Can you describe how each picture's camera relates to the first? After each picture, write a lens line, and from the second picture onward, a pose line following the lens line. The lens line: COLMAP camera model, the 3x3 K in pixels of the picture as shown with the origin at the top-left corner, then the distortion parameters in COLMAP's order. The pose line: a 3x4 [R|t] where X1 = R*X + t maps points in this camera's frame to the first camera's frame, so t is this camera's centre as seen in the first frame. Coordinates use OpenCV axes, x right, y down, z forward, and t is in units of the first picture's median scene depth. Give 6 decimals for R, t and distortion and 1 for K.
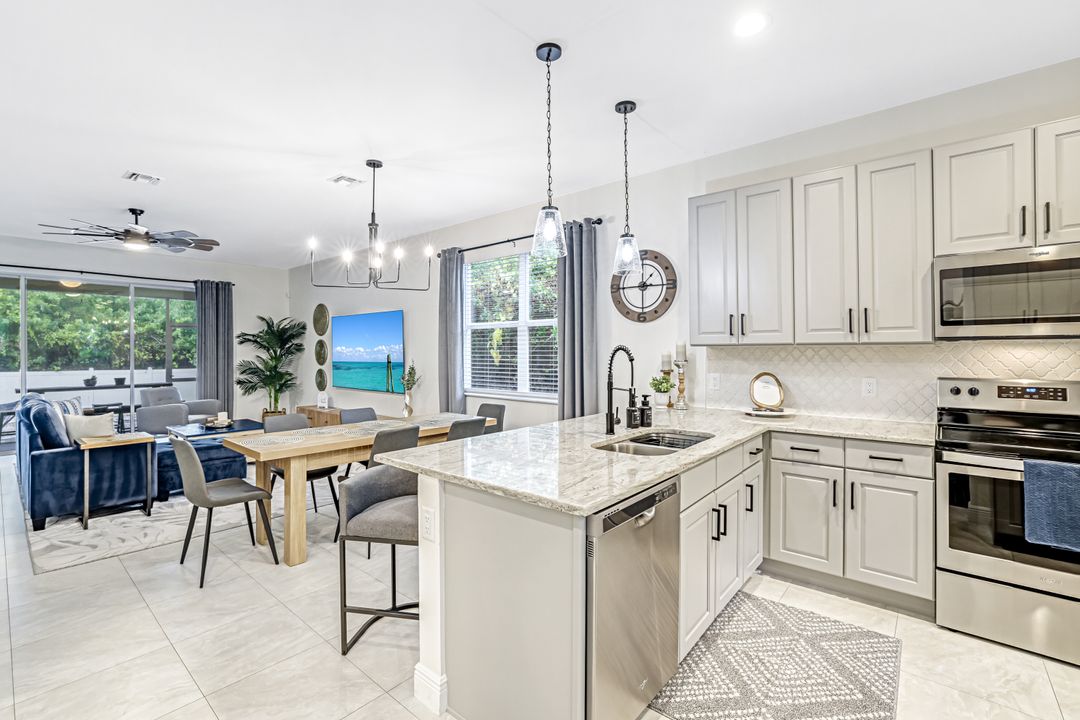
lens RADIAL K [[482.6, 0, 520.3], [0, 482.6, 350.1], [0, 0, 1]] dist [-0.013917, 0.000184]
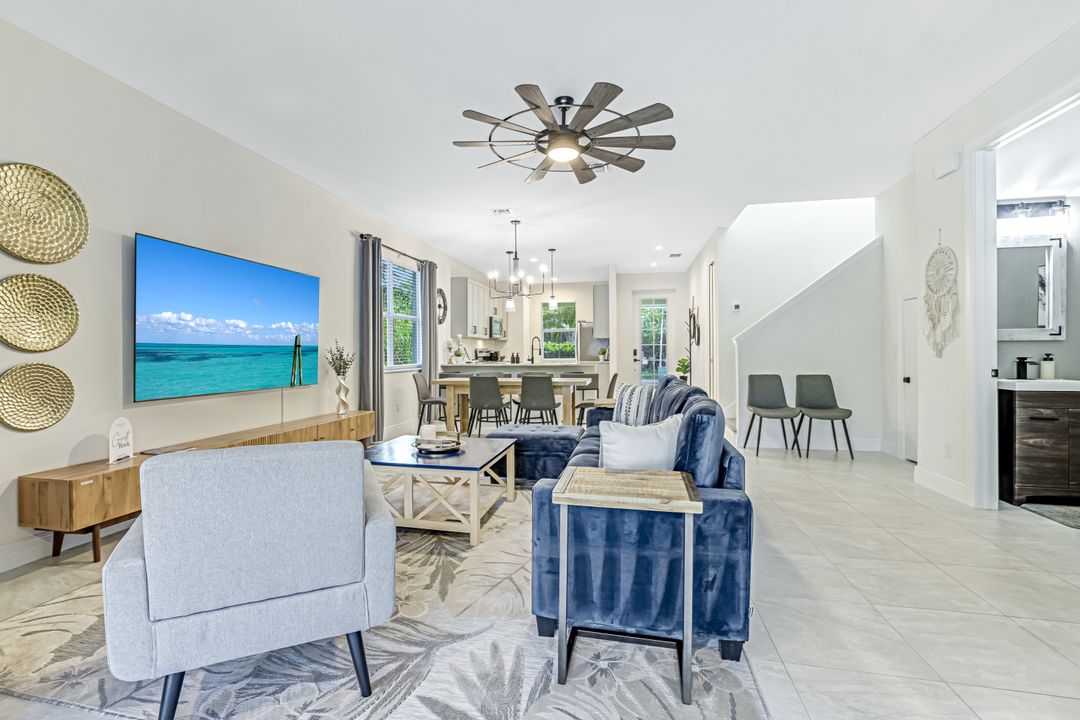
lens RADIAL K [[482.6, 0, 520.3], [0, 482.6, 350.1], [0, 0, 1]] dist [-0.013917, 0.000184]
pose [[-0.486417, 0.004686, 0.873714, -2.381822], [0.005011, 0.999984, -0.002574, 0.079358], [-0.873712, 0.003127, -0.486433, 2.407531]]
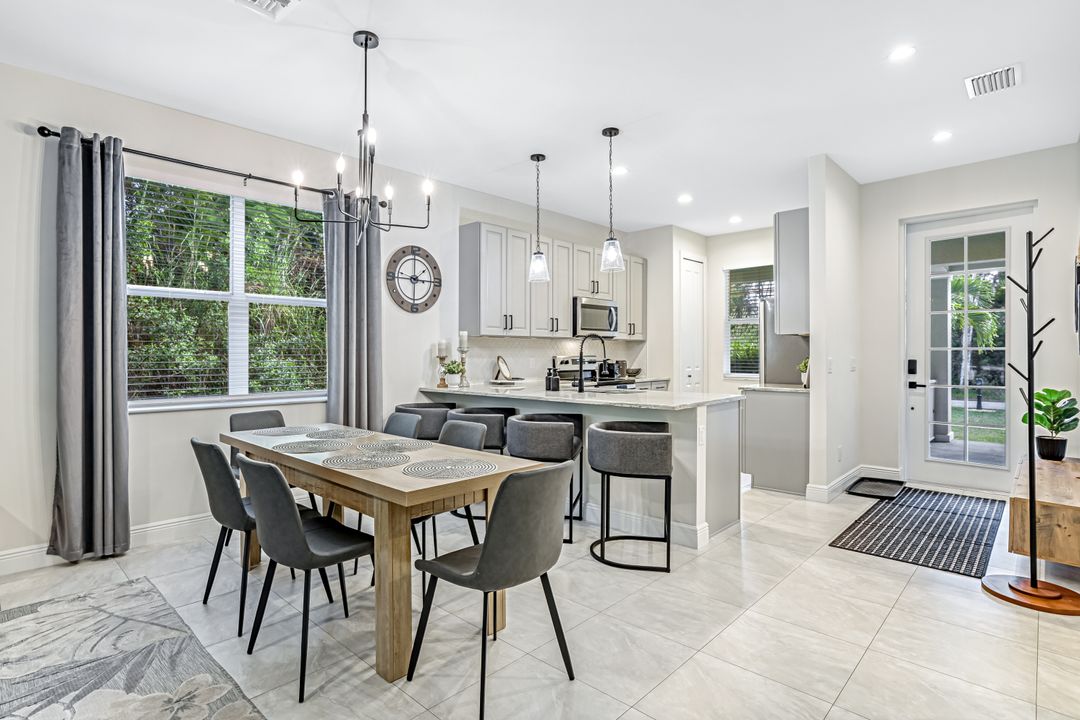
lens RADIAL K [[546.7, 0, 521.1], [0, 546.7, 355.6], [0, 0, 1]] dist [-0.025509, -0.000045]
pose [[0.046619, 0.000659, 0.998913, -1.369916], [0.000703, 1.000000, -0.000693, 0.055854], [-0.998912, 0.000734, 0.046619, 1.005160]]
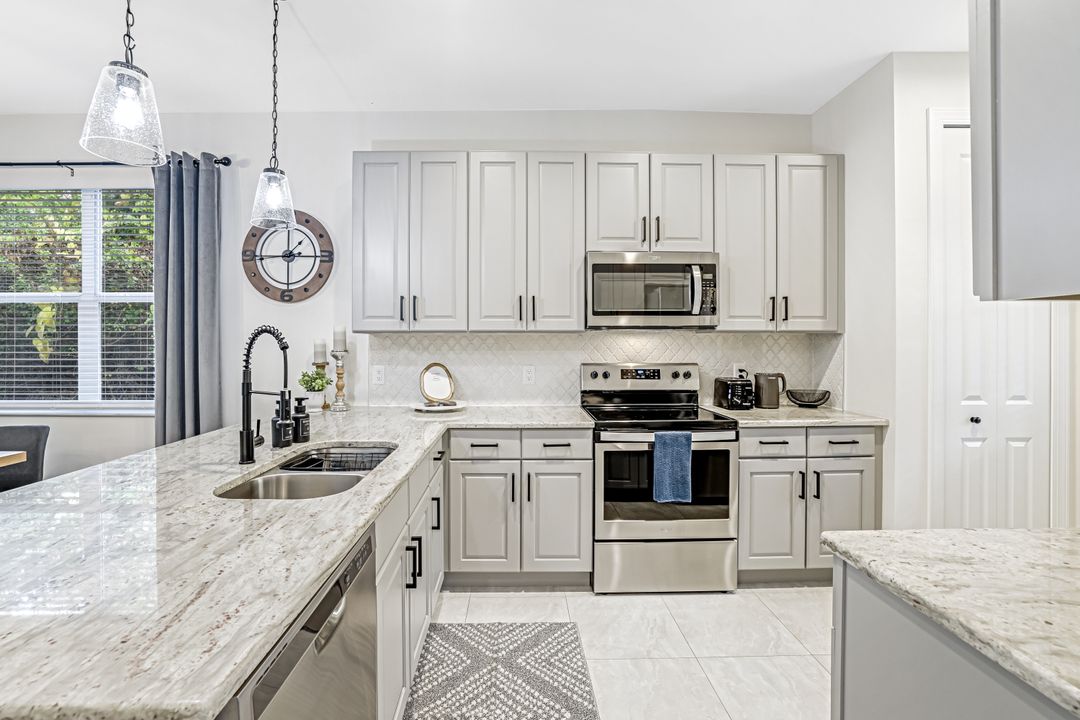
lens RADIAL K [[467.4, 0, 518.8], [0, 467.4, 345.6], [0, 0, 1]] dist [-0.045731, 0.014492]
pose [[0.738809, 0.000679, 0.673914, 0.037086], [-0.003576, 0.999989, 0.002913, 0.012600], [-0.673905, -0.004562, 0.738804, 0.280638]]
